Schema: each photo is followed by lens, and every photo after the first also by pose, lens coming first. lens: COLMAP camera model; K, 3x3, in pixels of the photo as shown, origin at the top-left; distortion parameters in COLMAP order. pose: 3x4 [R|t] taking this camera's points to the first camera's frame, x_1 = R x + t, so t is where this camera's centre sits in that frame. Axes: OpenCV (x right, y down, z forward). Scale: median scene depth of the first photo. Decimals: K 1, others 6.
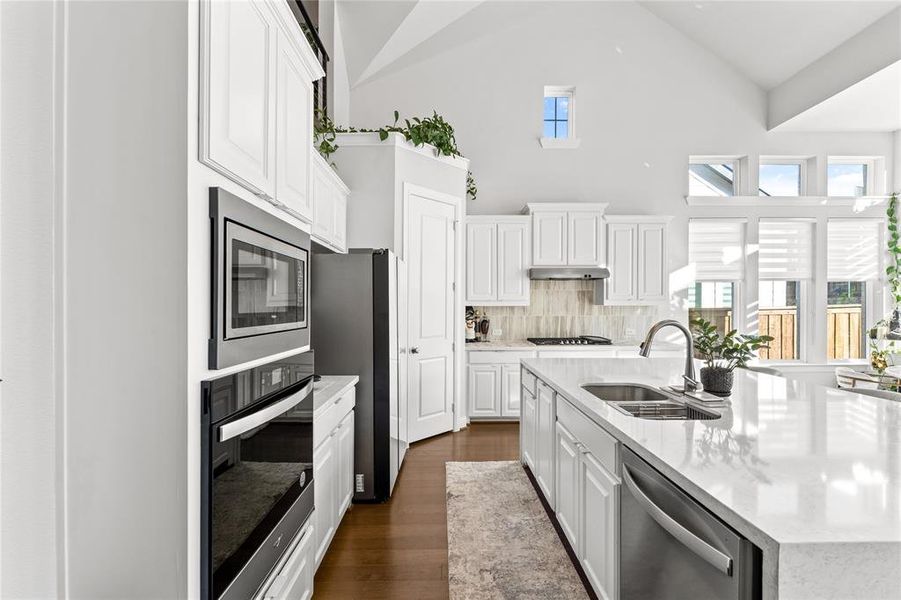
lens RADIAL K [[396.3, 0, 448.1], [0, 396.3, 305.2], [0, 0, 1]] dist [-0.004027, -0.000455]
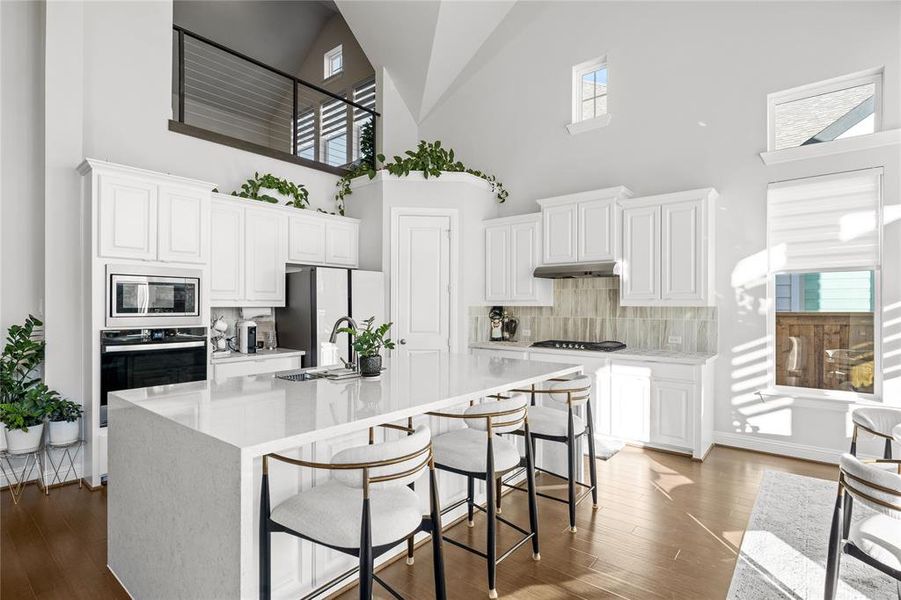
lens RADIAL K [[450.8, 0, 450.5], [0, 450.8, 303.7], [0, 0, 1]] dist [0.000685, -0.000211]
pose [[0.767654, 0.000662, -0.640865, 0.772122], [-0.002747, 0.999994, -0.002258, -0.001291], [0.640859, 0.003494, 0.767651, 0.019470]]
